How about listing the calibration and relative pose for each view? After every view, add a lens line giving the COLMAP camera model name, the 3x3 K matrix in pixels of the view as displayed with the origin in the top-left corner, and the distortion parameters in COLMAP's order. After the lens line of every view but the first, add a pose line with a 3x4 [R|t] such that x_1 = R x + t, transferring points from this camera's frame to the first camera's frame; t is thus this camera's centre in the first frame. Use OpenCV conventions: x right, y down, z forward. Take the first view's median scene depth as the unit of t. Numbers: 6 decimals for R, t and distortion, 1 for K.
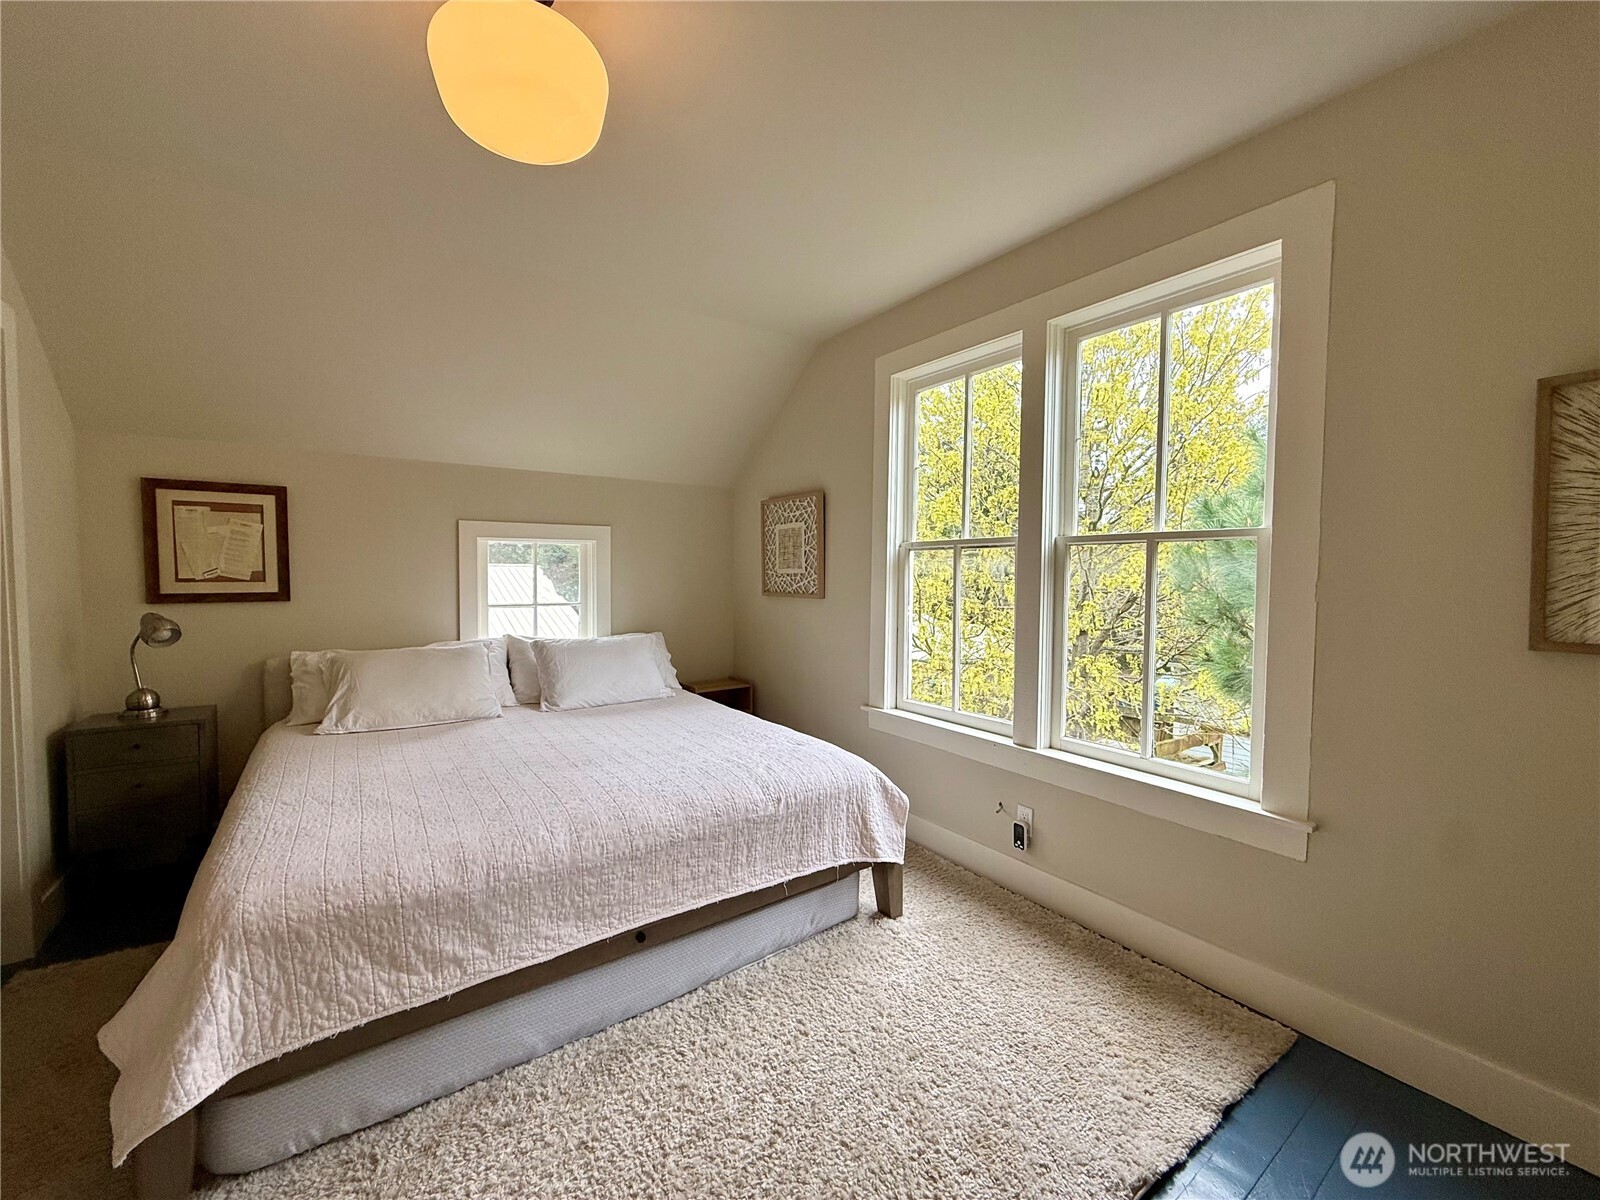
lens RADIAL K [[637.2, 0, 797.9], [0, 637.2, 596.7], [0, 0, 1]] dist [-0.000658, 0.000121]
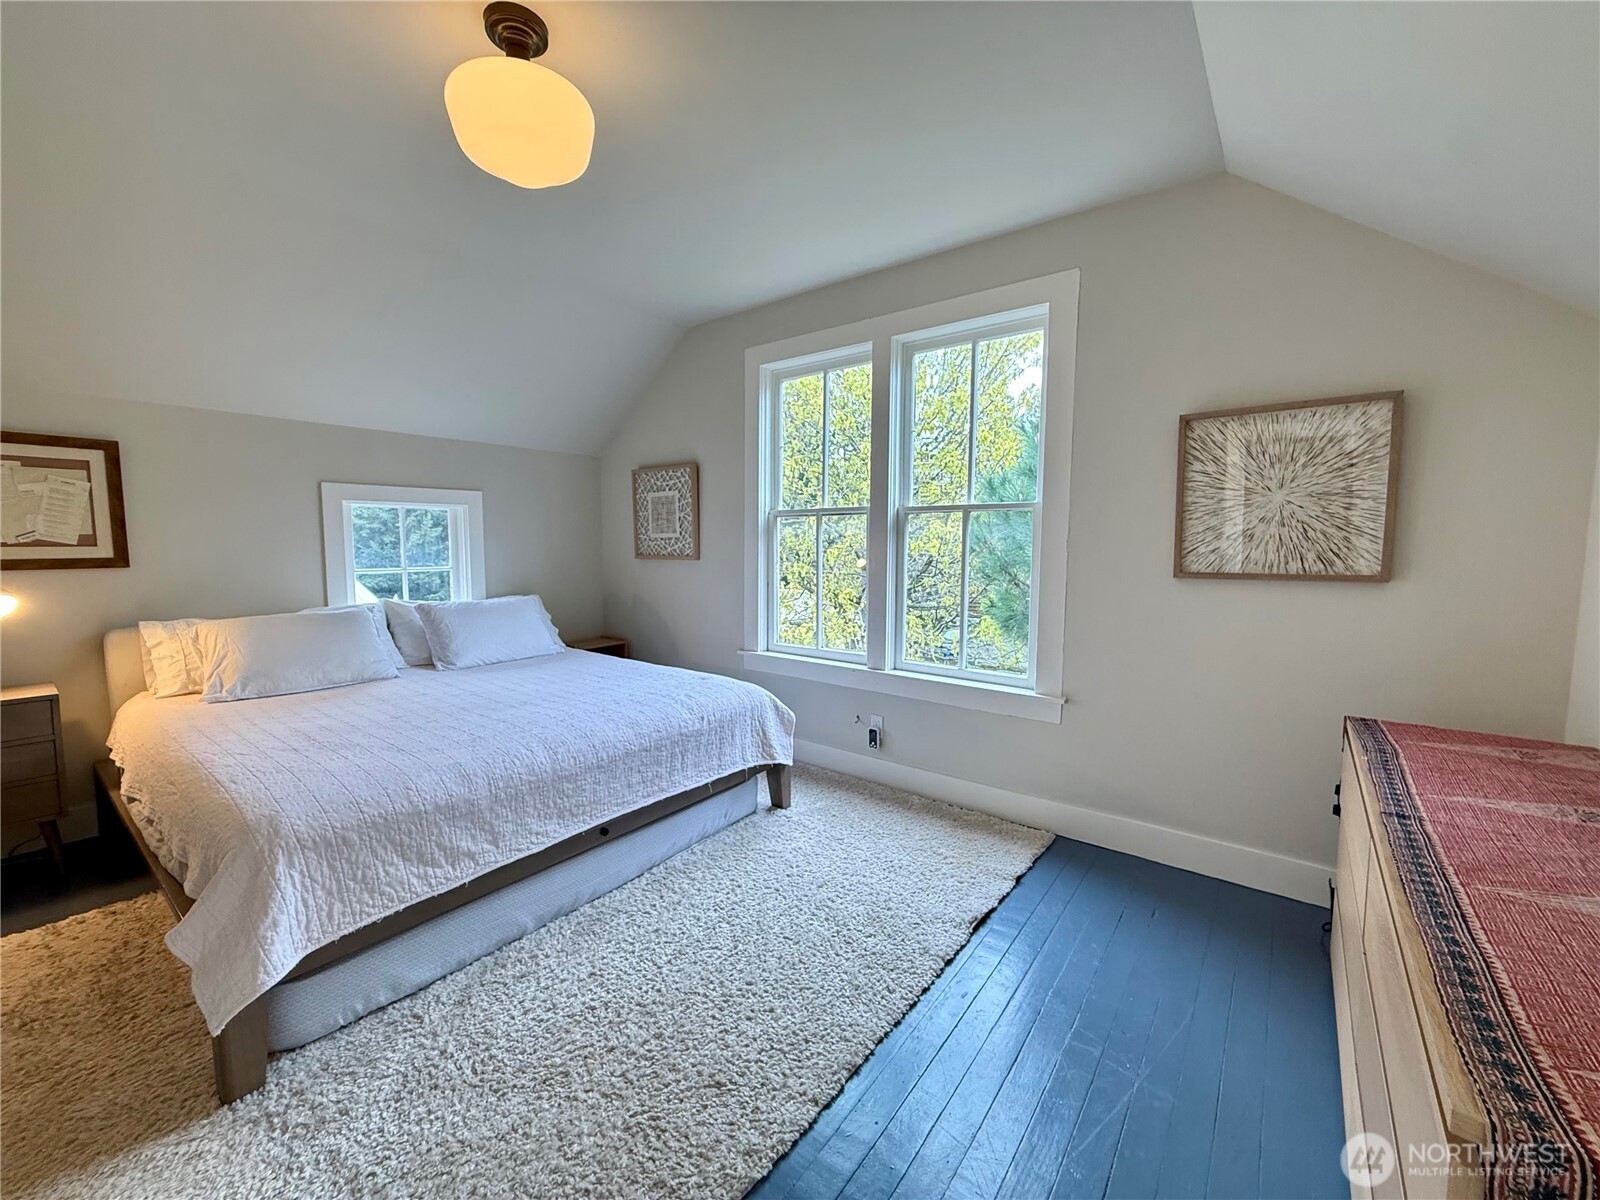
lens RADIAL K [[637.2, 0, 801.2], [0, 637.2, 597.1], [0, 0, 1]] dist [-0.000658, 0.000121]
pose [[0.956251, -0.029262, 0.291080, -0.196033], [0.014911, 0.998567, 0.051402, 0.023538], [-0.292167, -0.044813, 0.955317, -0.222100]]
